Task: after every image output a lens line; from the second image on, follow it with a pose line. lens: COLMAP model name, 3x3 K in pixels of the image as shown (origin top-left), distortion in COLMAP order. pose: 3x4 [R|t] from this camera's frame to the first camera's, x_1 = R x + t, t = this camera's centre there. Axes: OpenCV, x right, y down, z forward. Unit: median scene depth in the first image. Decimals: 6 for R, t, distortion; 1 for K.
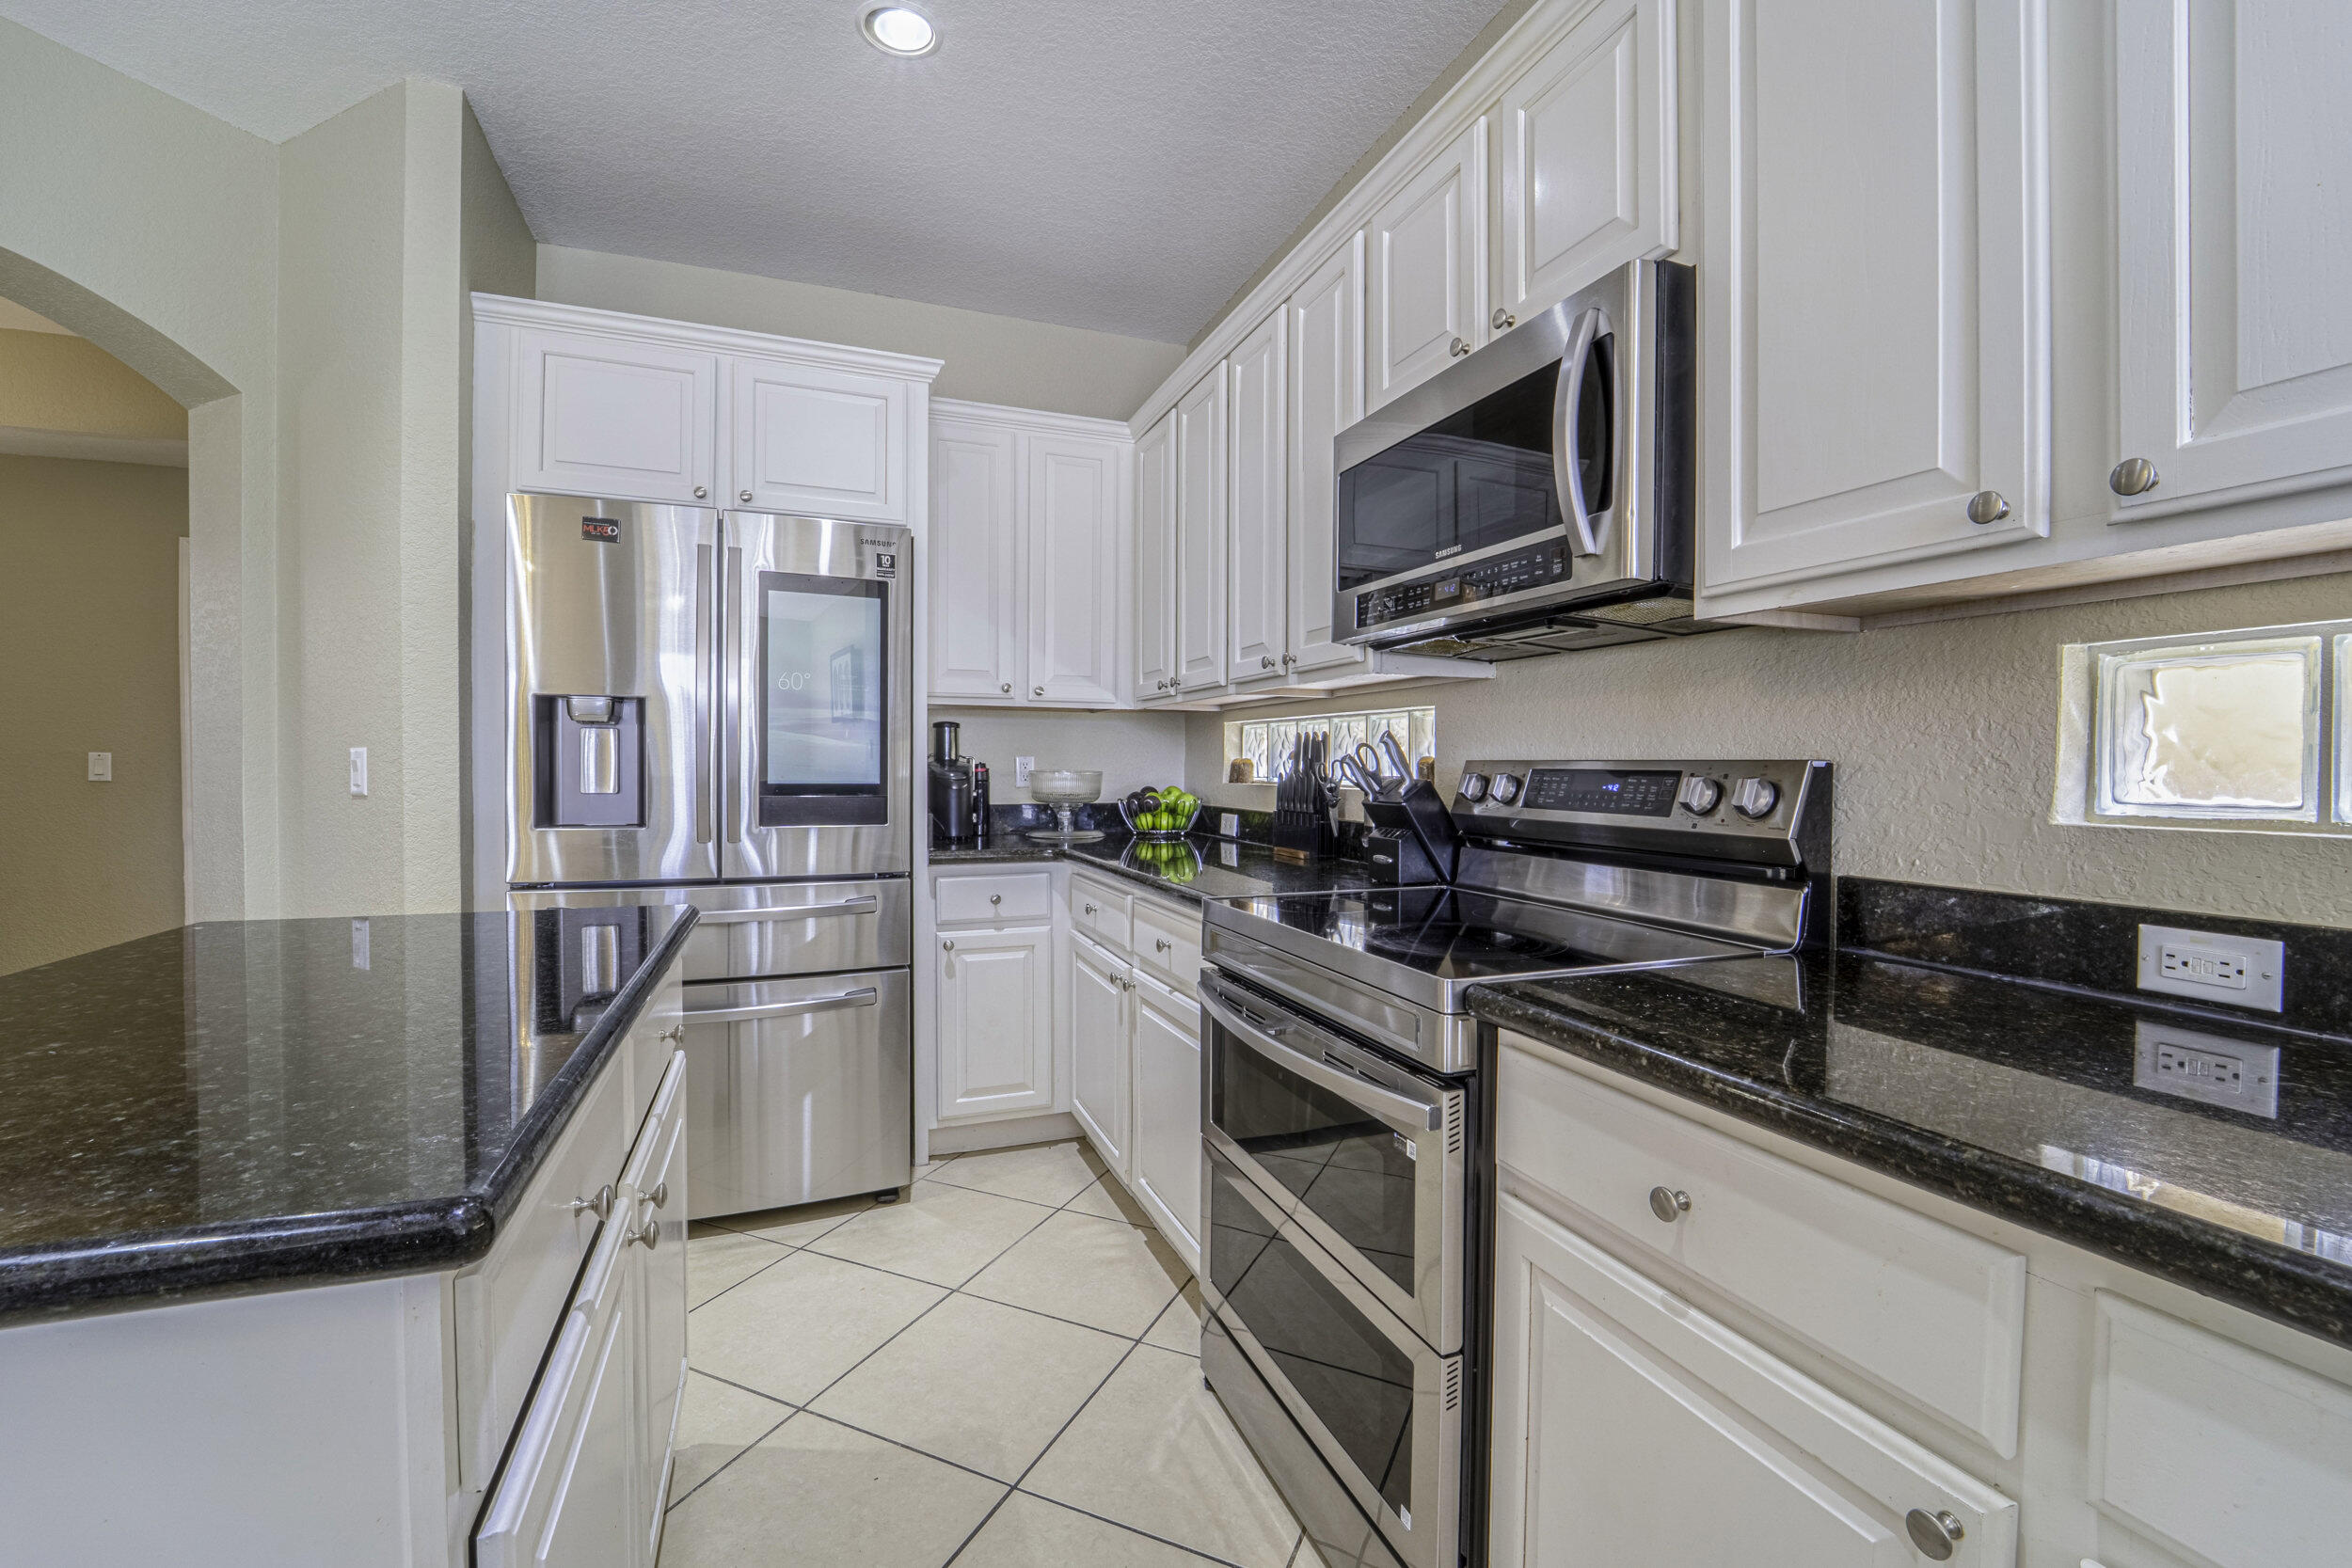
lens RADIAL K [[1004.6, 0, 1188.3], [0, 1004.6, 771.9], [0, 0, 1]] dist [-0.009894, -0.000397]
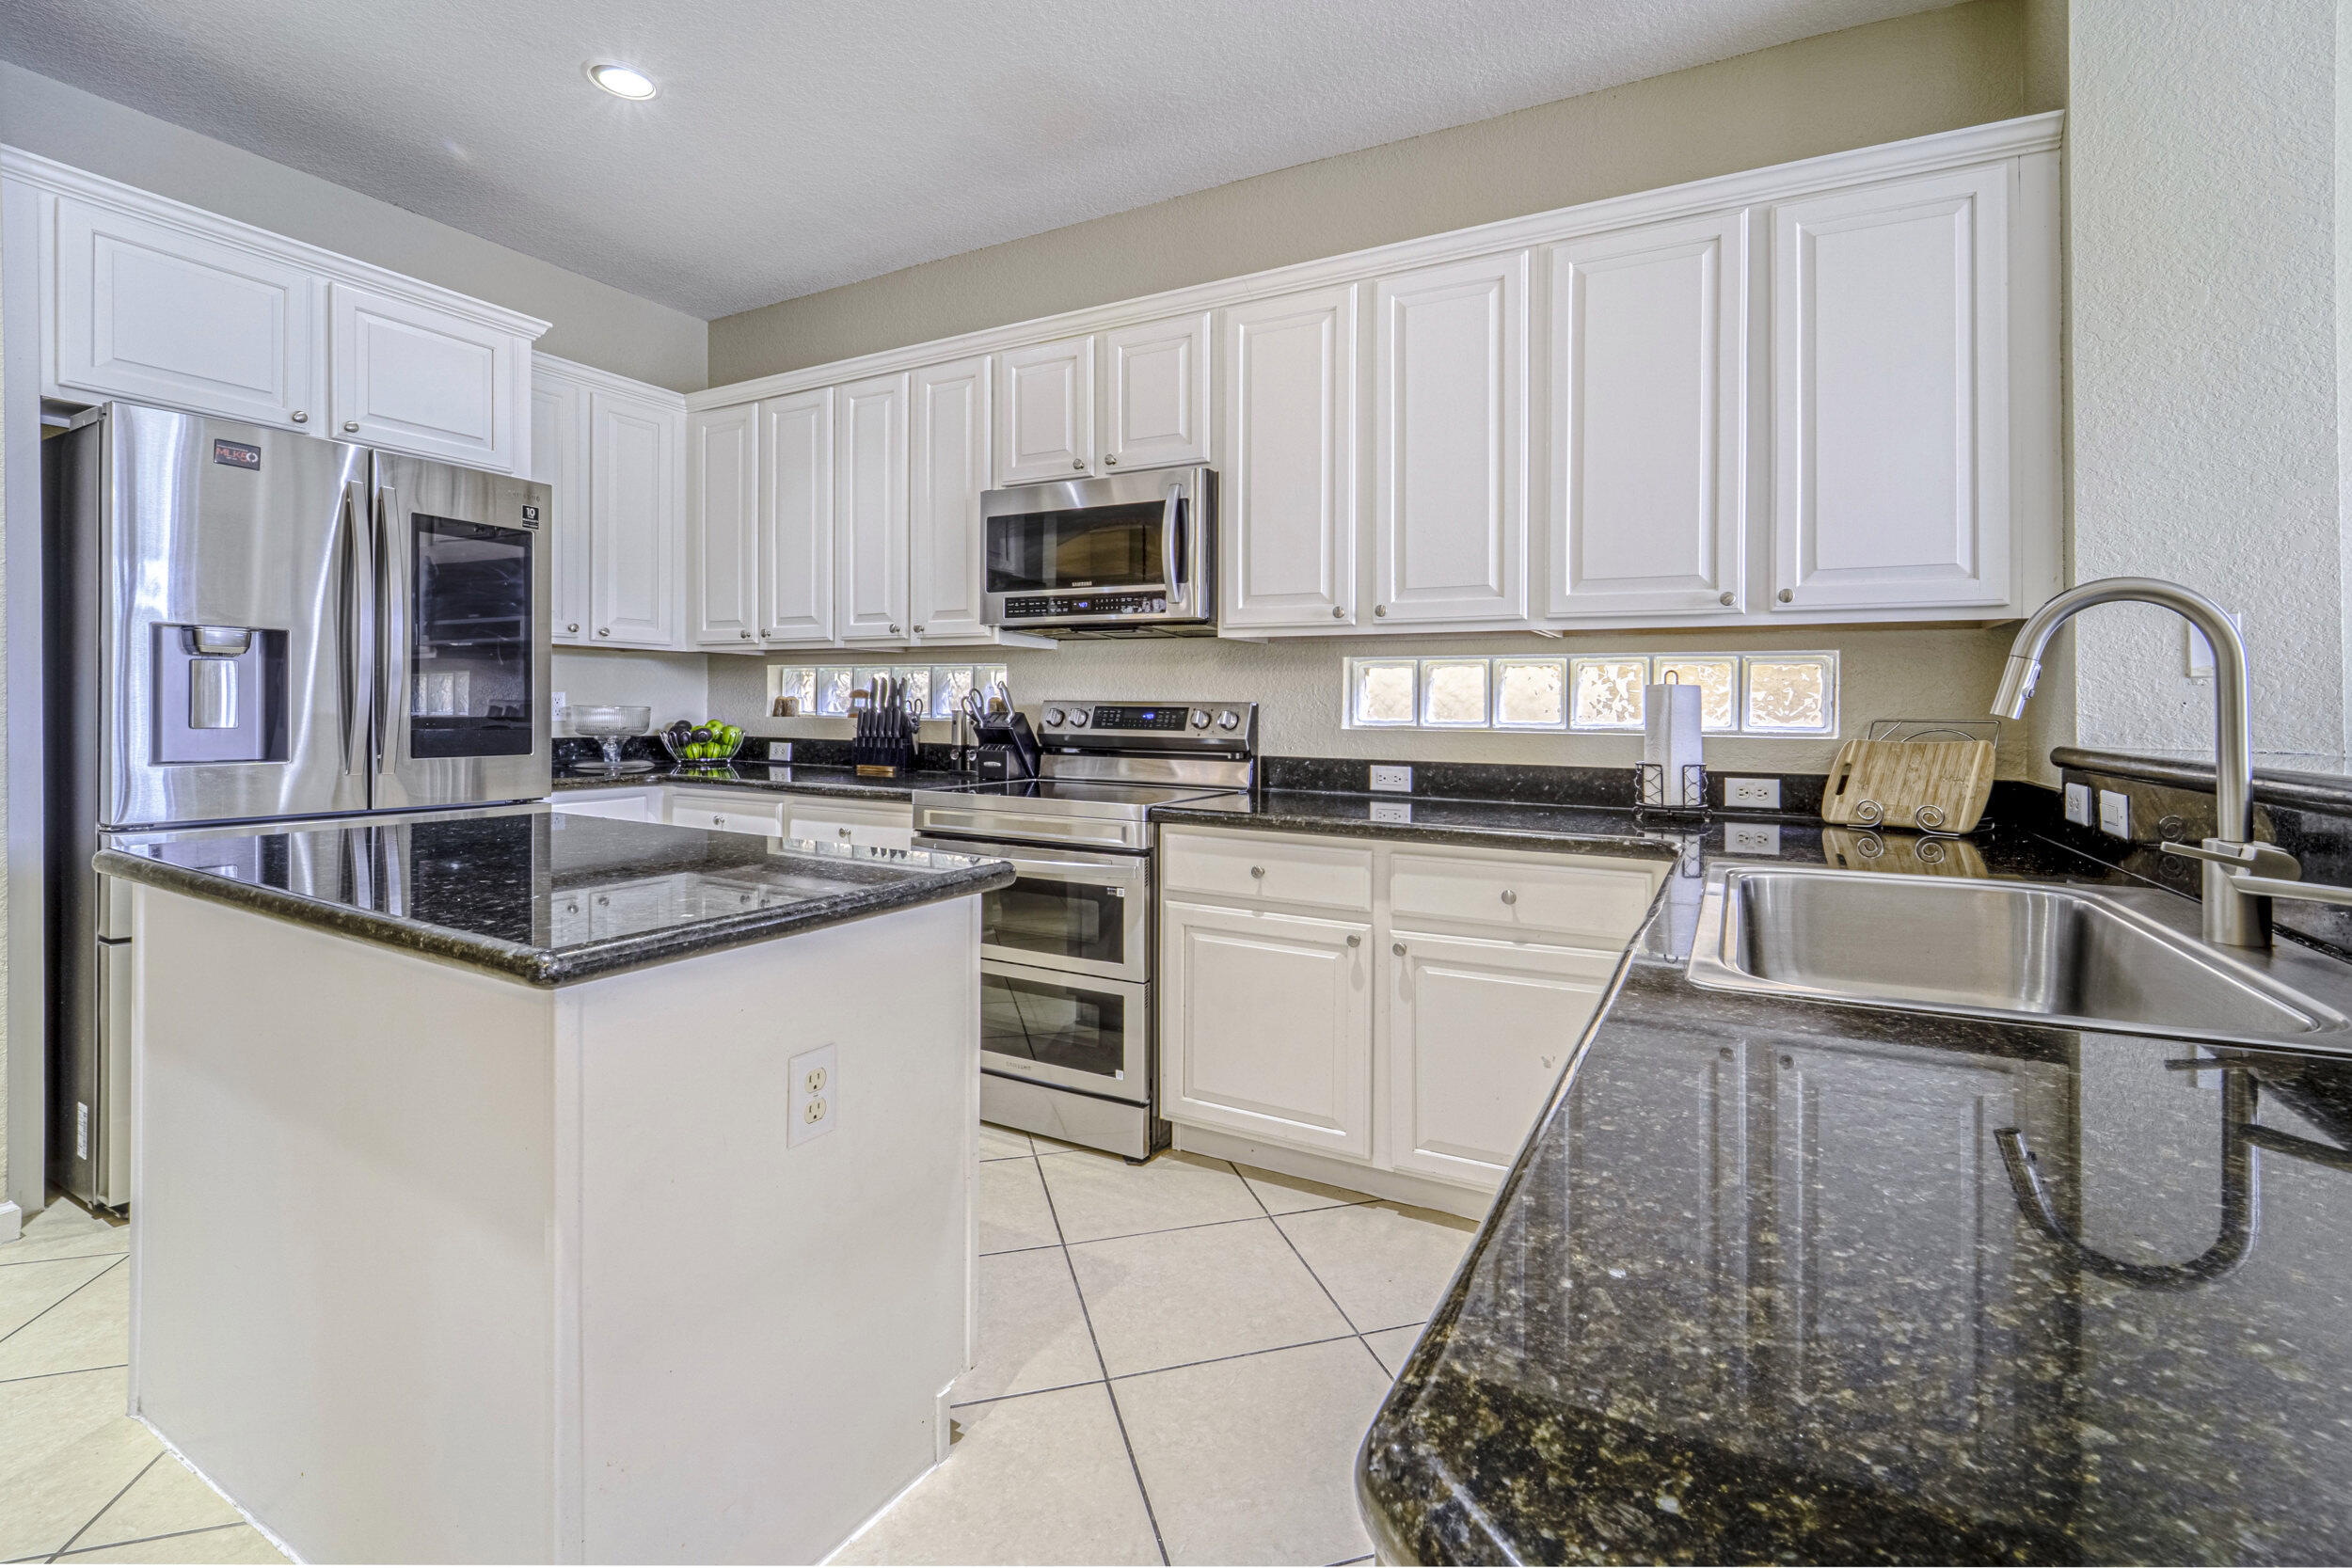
lens RADIAL K [[1004.6, 0, 1210.6], [0, 1004.6, 715.4], [0, 0, 1]] dist [-0.009894, -0.000397]
pose [[0.752289, -0.000513, 0.658833, -0.624791], [-0.003220, 0.999985, 0.004455, 0.004567], [-0.658826, -0.005473, 0.752276, -0.412932]]
